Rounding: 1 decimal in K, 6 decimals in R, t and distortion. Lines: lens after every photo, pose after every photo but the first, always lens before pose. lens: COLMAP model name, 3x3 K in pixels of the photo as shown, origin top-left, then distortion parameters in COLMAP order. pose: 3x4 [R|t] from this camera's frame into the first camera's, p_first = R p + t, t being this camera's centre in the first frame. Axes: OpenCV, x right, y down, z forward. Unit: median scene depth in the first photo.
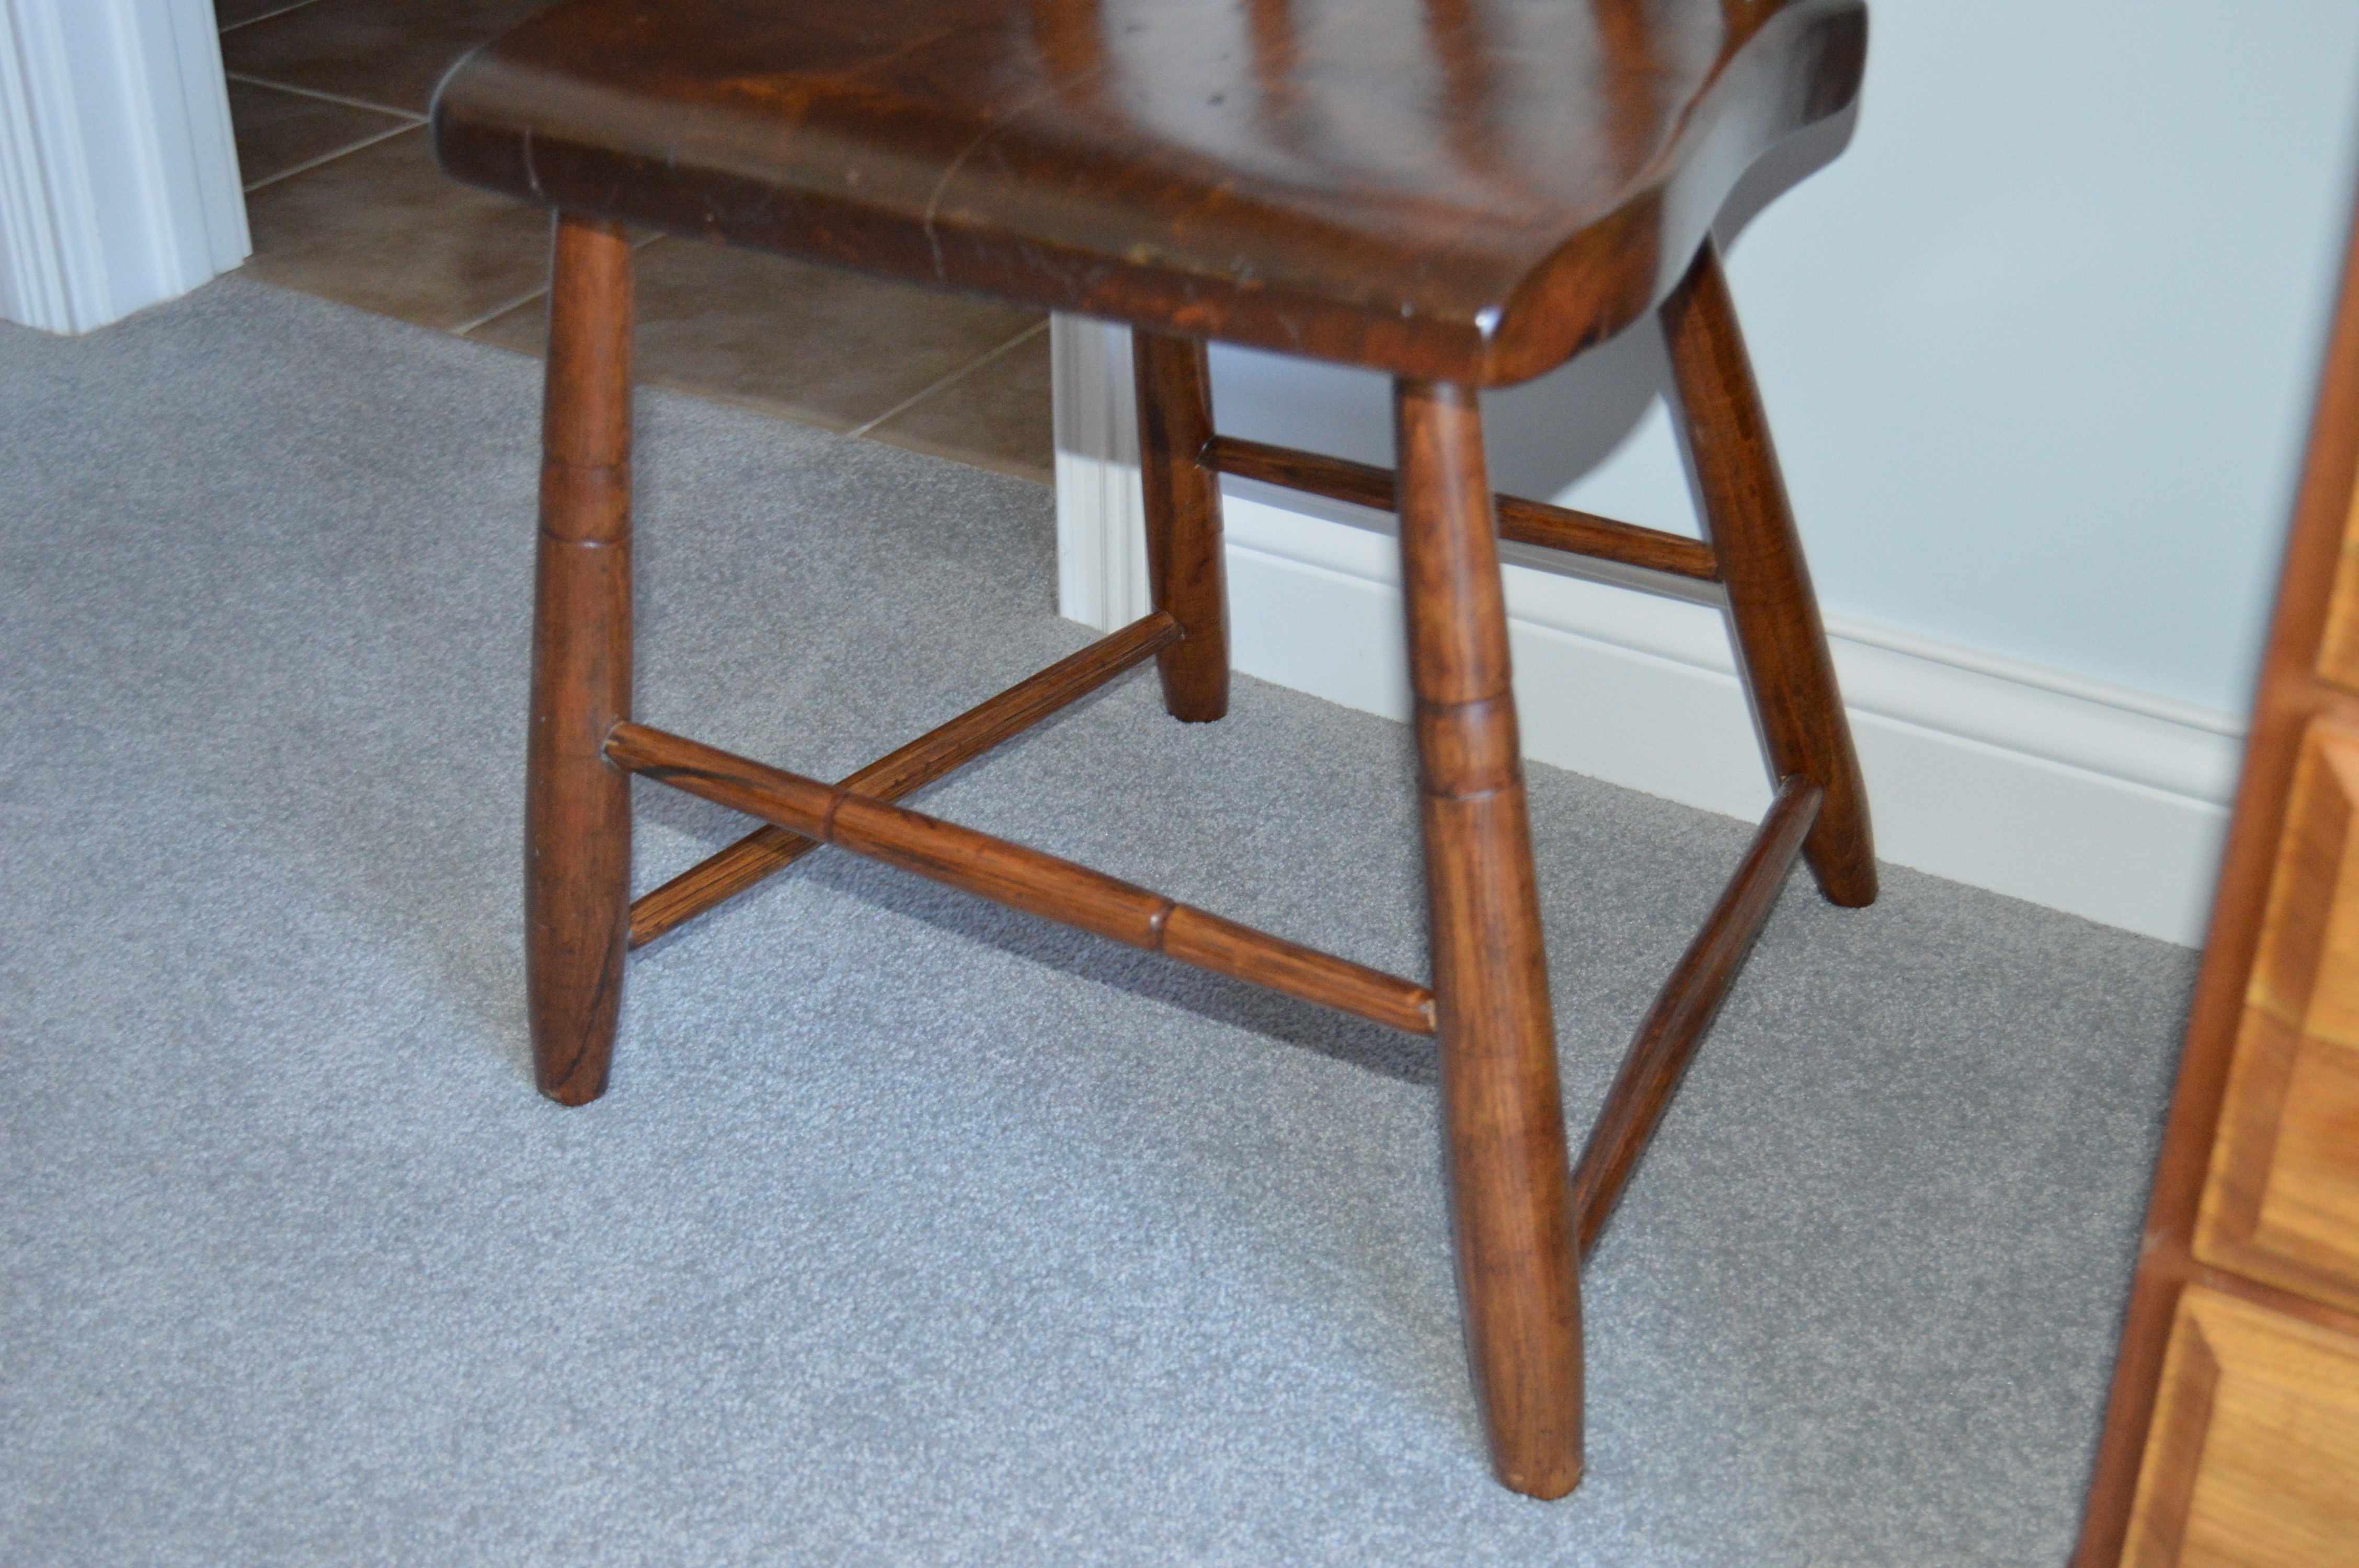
lens RADIAL K [[3009.6, 0, 1217.6], [0, 3009.6, 793.0], [0, 0, 1]] dist [-0.040625, -0.023322]
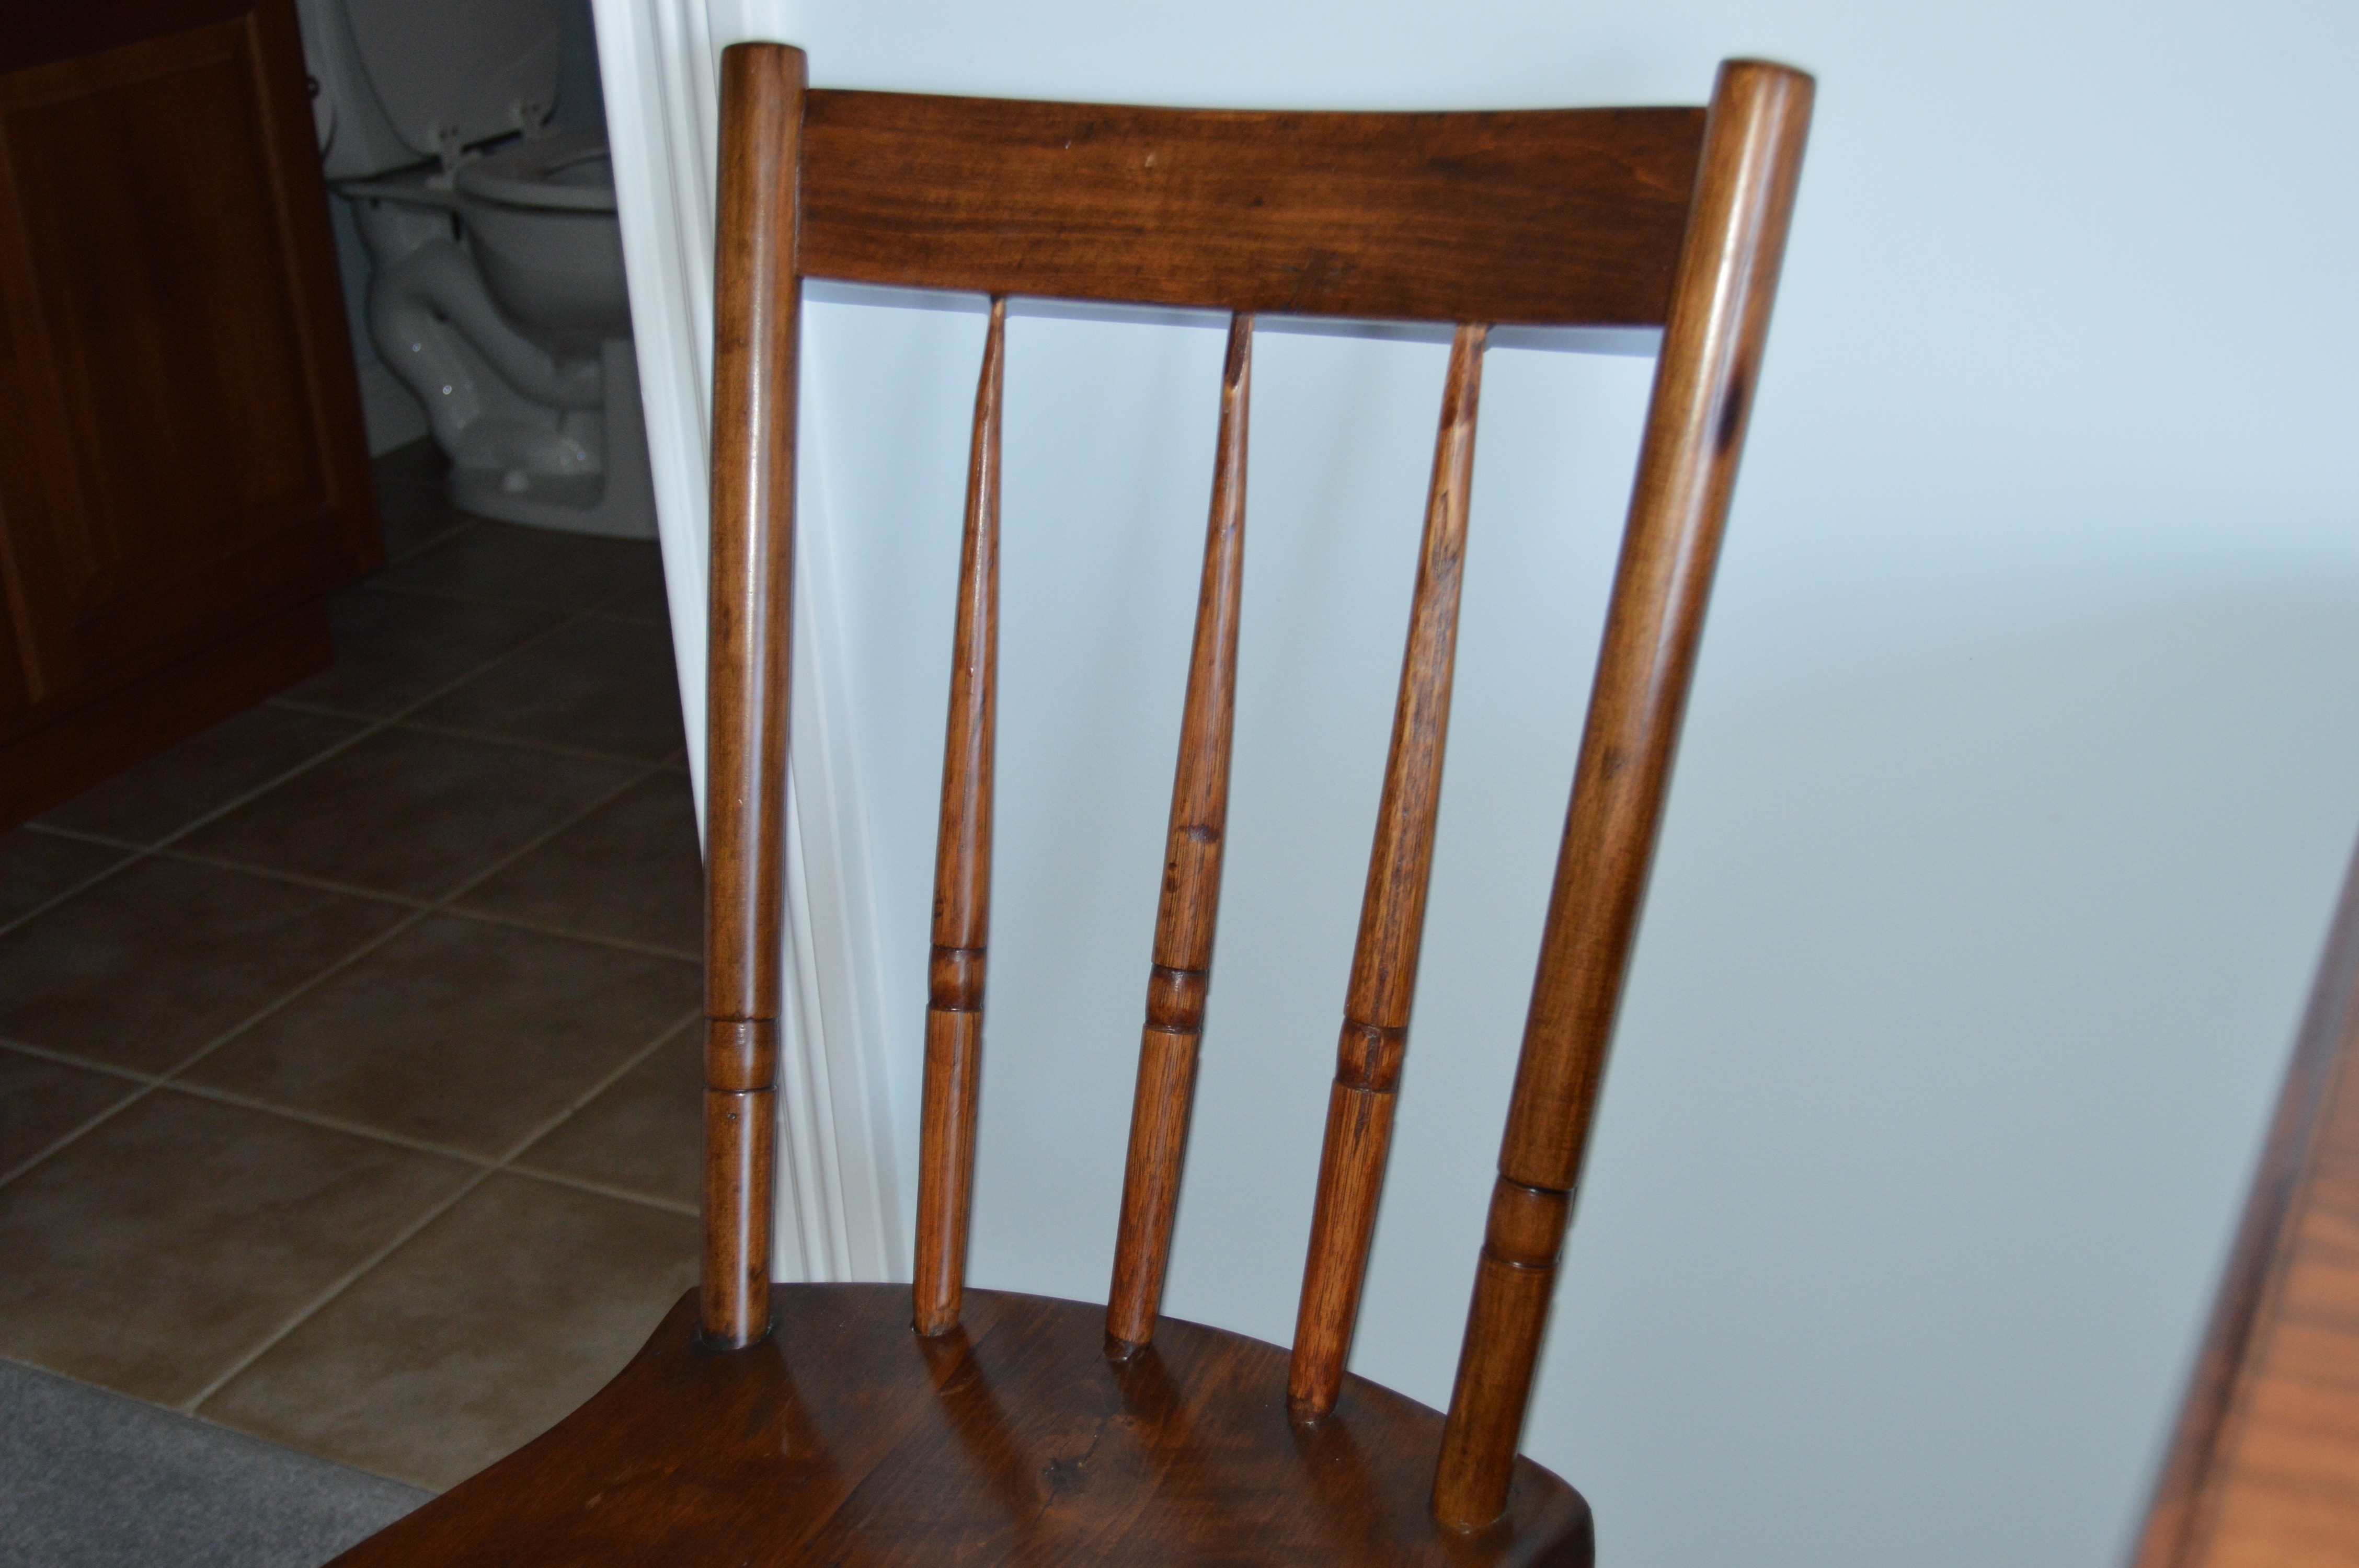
lens RADIAL K [[2980.8, 0, 1226.8], [0, 2980.8, 781.2], [0, 0, 1]] dist [-0.029588, -0.058945]
pose [[0.994869, -0.081187, 0.060364, 0.056595], [0.087598, 0.989784, -0.112493, -0.350891], [-0.050615, 0.117204, 0.991817, 0.038897]]
